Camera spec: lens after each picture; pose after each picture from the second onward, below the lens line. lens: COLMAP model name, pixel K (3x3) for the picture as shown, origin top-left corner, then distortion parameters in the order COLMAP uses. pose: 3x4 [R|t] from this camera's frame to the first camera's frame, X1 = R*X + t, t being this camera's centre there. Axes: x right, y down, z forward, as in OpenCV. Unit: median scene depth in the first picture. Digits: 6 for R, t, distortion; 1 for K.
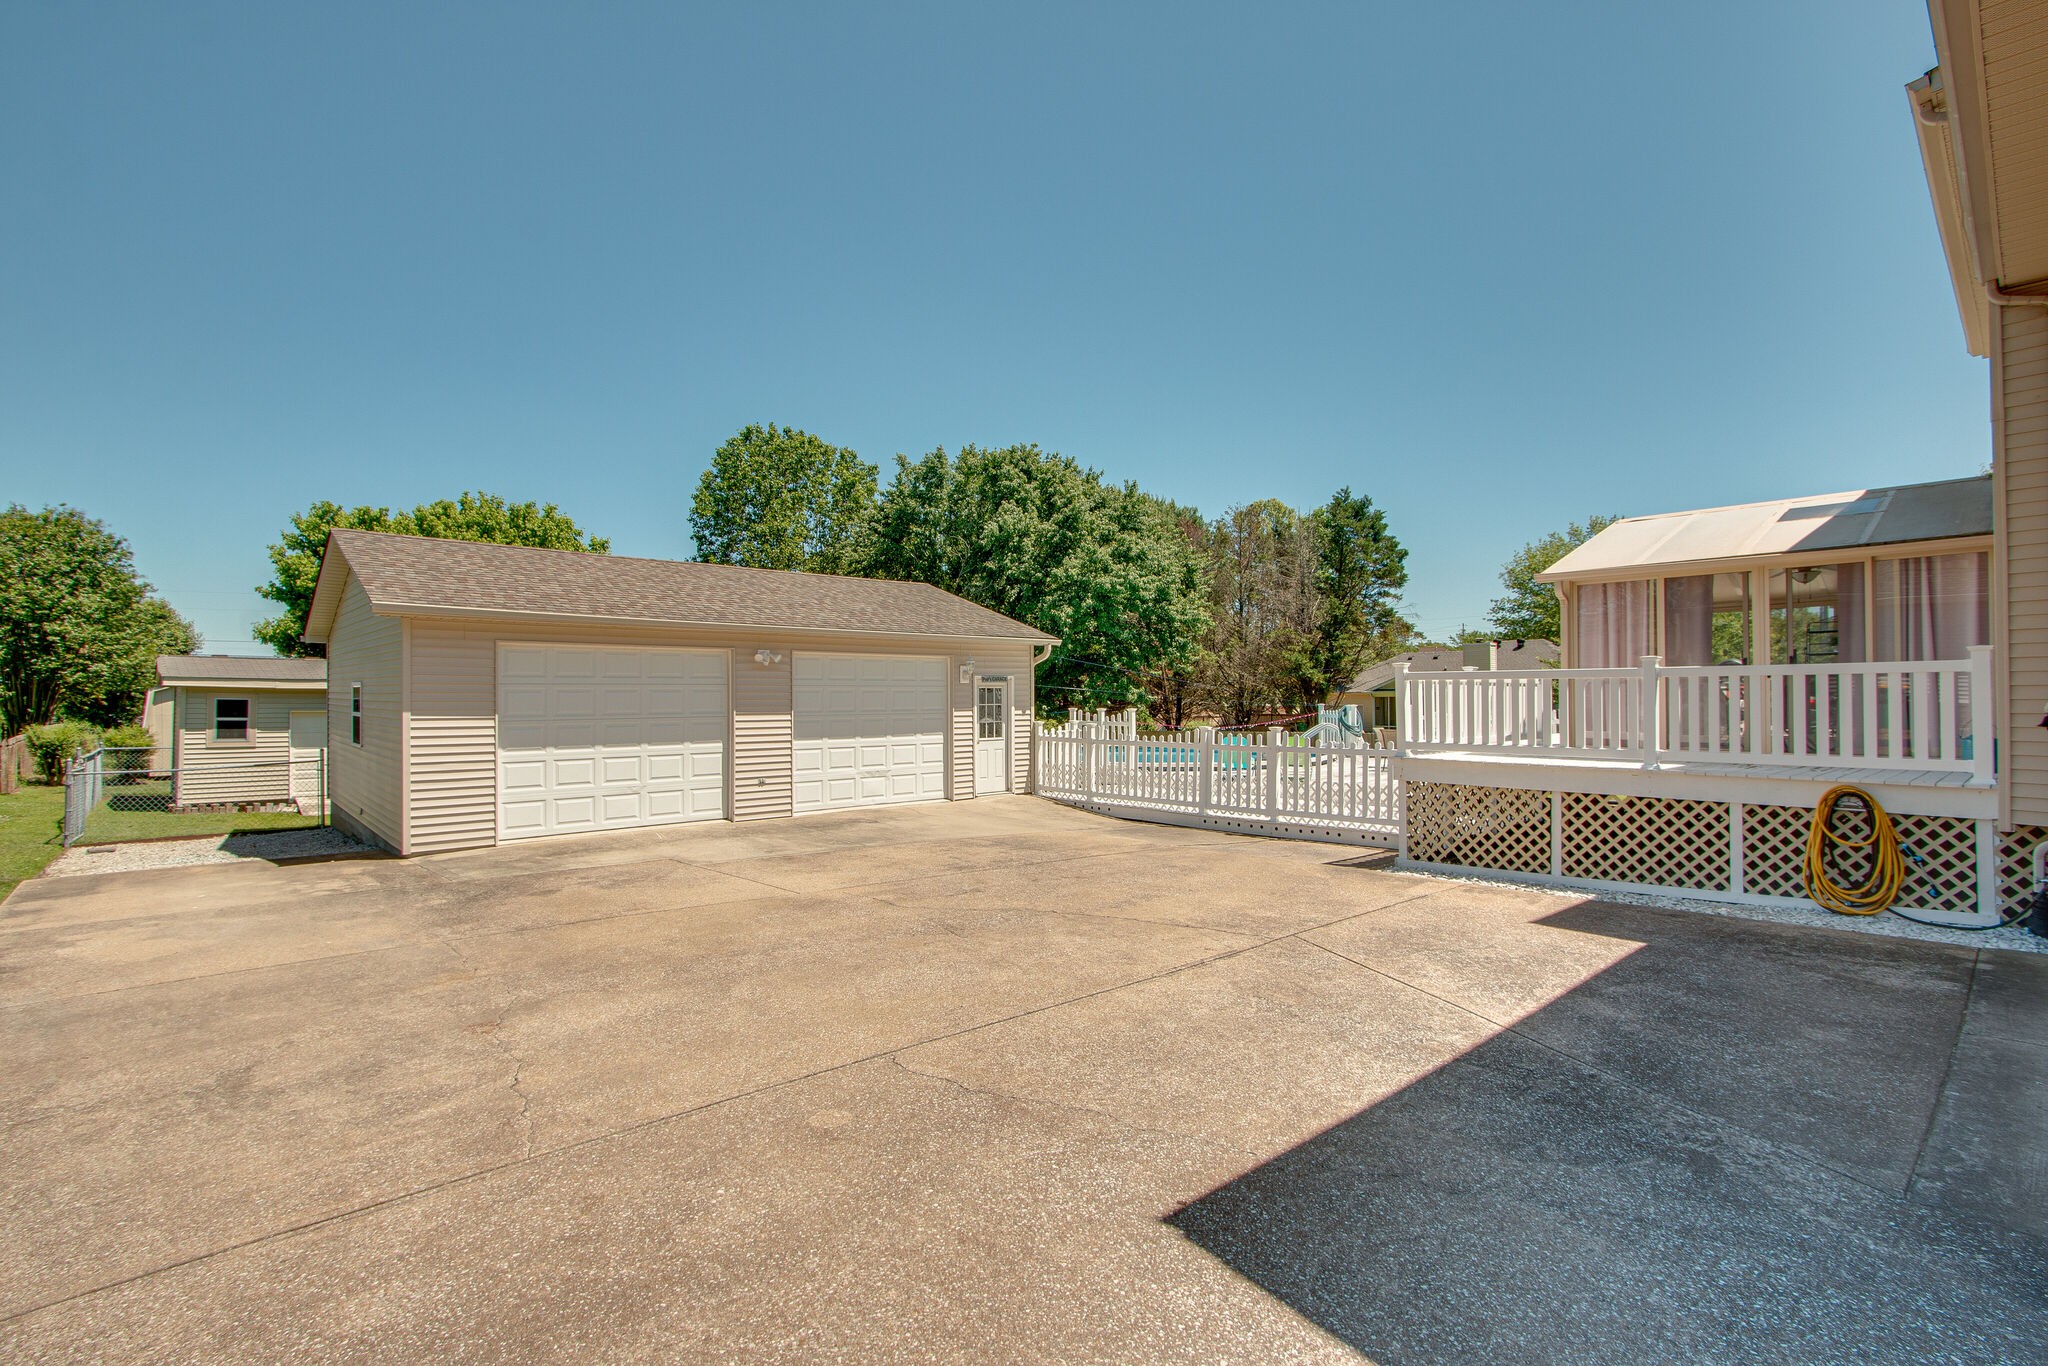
lens RADIAL K [[962.2, 0, 1021.4], [0, 962.2, 682.8], [0, 0, 1]] dist [0.001525, -0.002787]
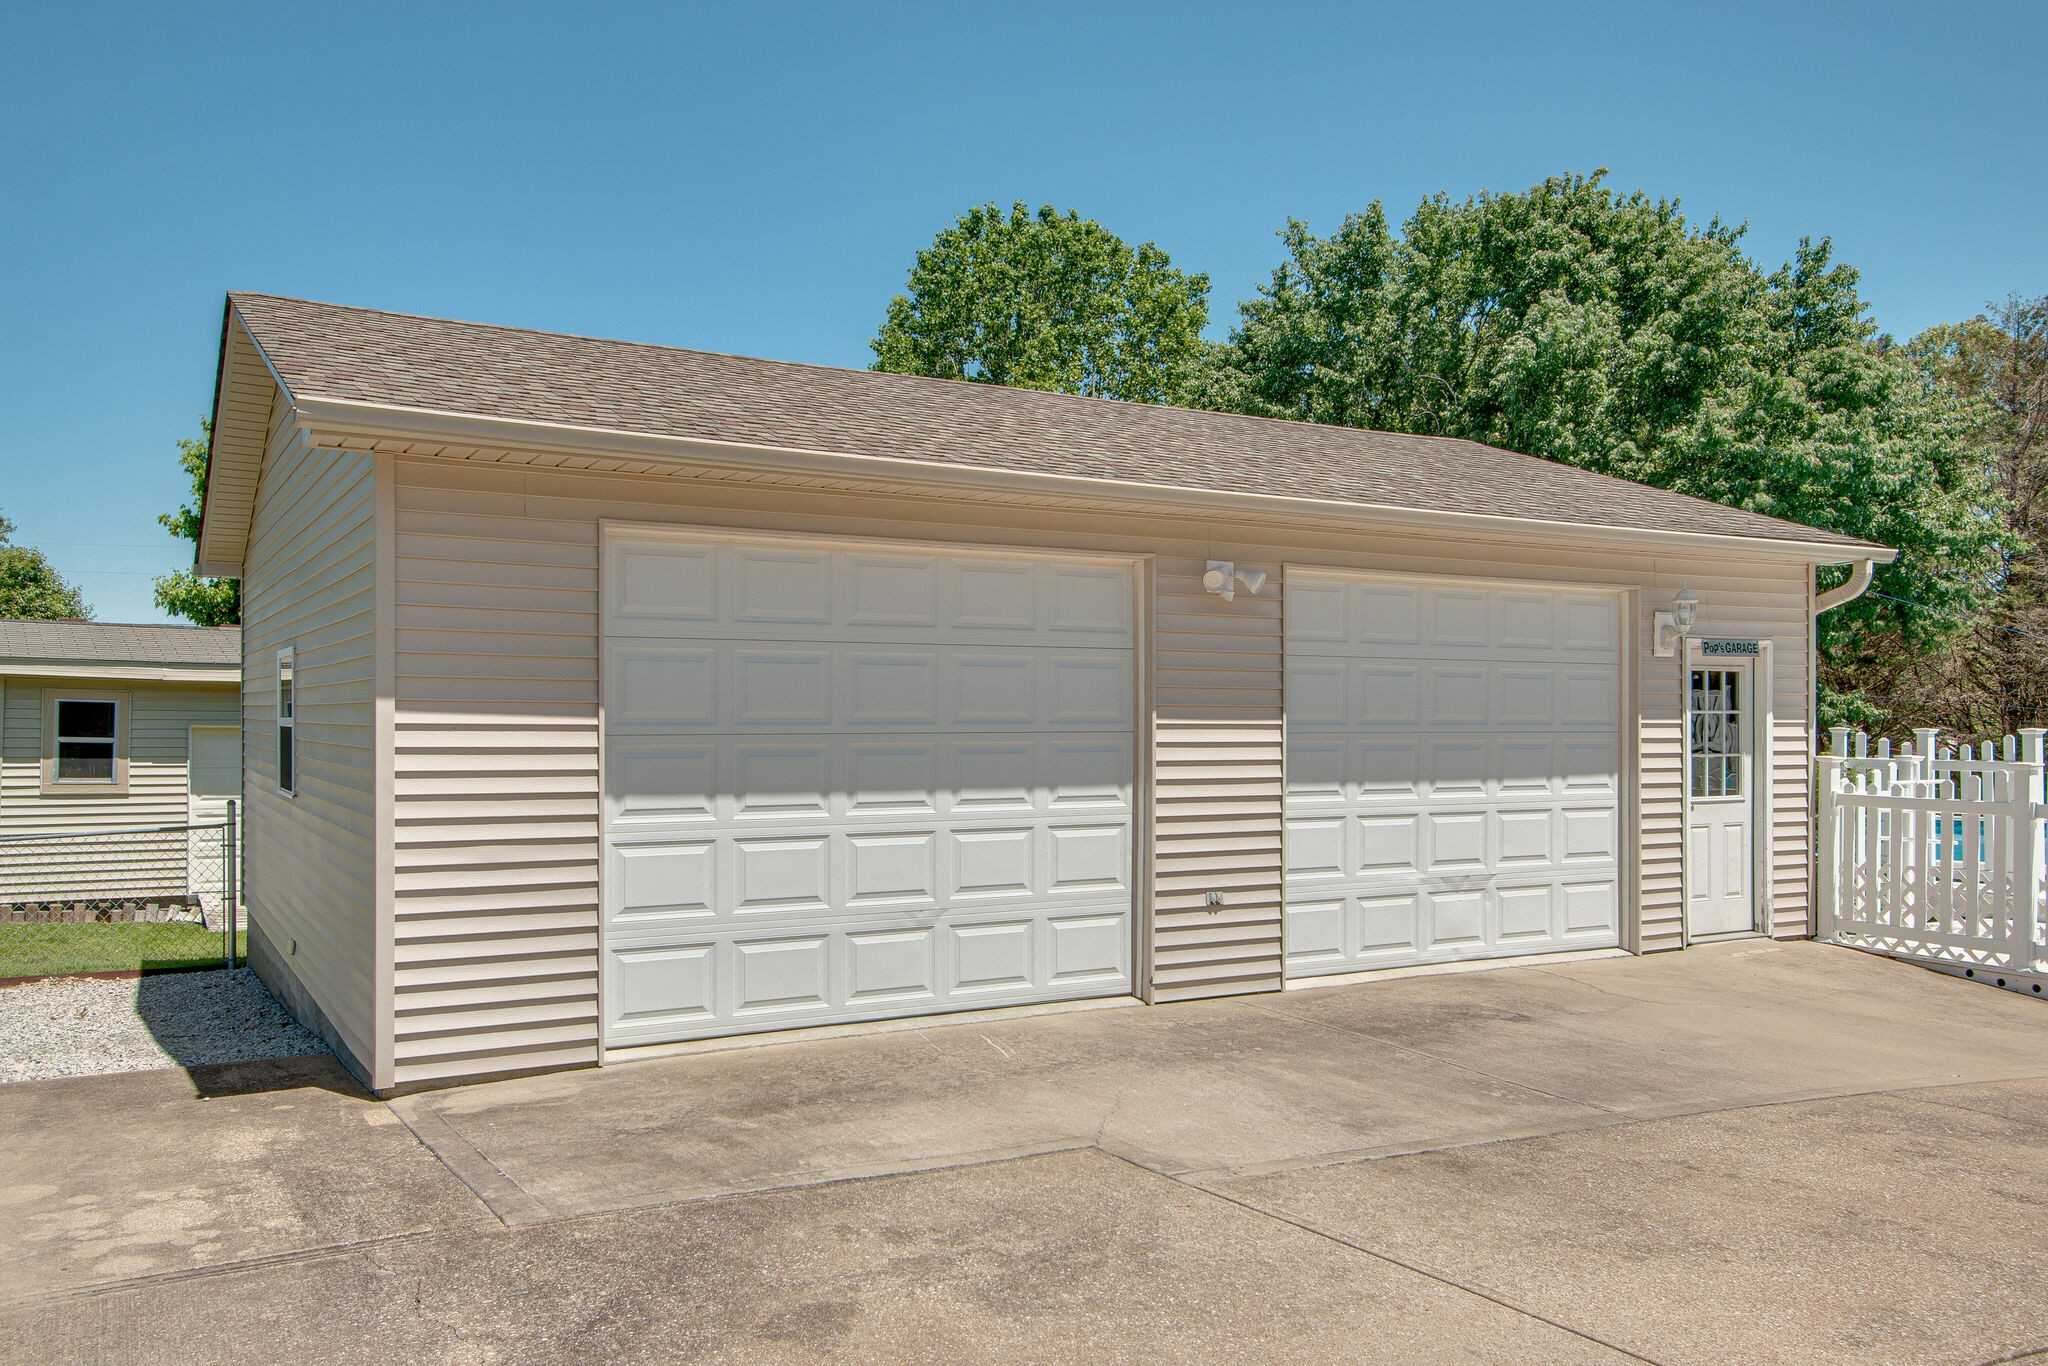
lens RADIAL K [[1641.6, 0, 1029.2], [0, 1641.6, 698.5], [0, 0, 1]] dist [0.025055, -0.003853]
pose [[0.979065, 0.001511, -0.203543, -0.166965], [-0.001519, 0.999999, 0.000117, 0.017030], [0.203543, 0.000195, 0.979066, 0.268750]]
